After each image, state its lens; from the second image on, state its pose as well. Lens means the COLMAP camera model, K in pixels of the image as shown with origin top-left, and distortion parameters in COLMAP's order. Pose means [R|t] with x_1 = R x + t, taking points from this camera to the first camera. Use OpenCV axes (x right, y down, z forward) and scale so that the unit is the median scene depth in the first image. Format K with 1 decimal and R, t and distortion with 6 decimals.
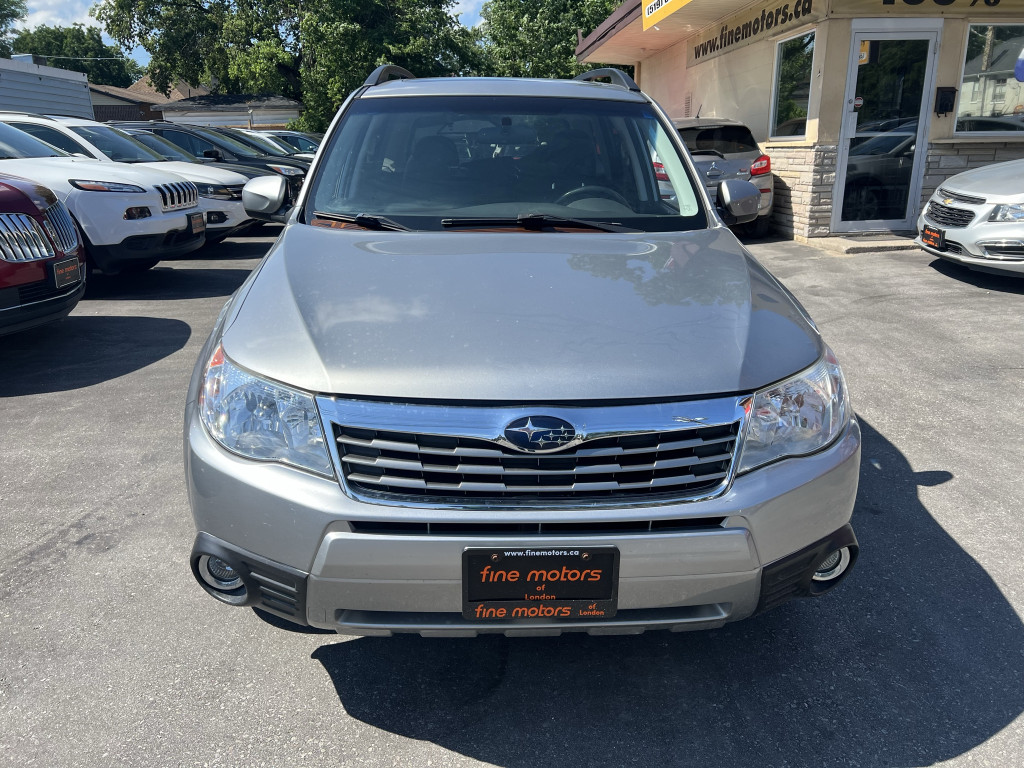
lens RADIAL K [[767.1, 0, 509.2], [0, 767.1, 383.4], [0, 0, 1]] dist [0.025773, -0.027175]
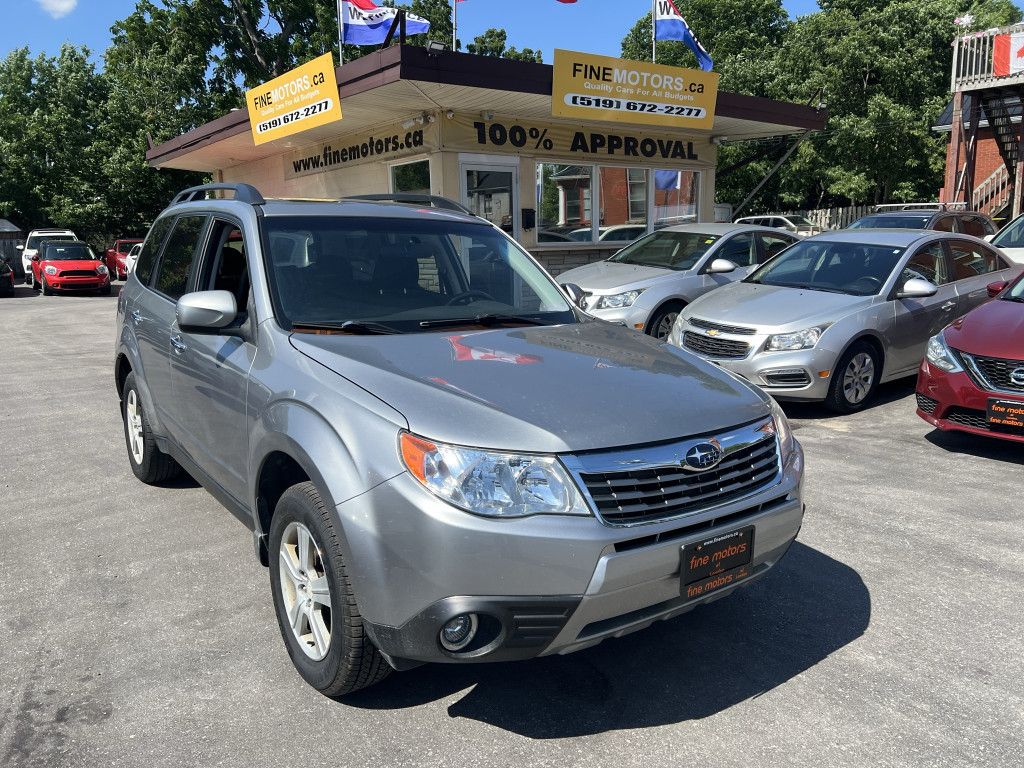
lens RADIAL K [[767.1, 0, 510.3], [0, 767.1, 381.0], [0, 0, 1]] dist [0.025773, -0.027175]
pose [[0.832693, -0.093246, 0.545828, -0.551758], [0.162543, 0.983456, -0.079961, -0.010459], [-0.529342, 0.155303, 0.834073, -0.024235]]
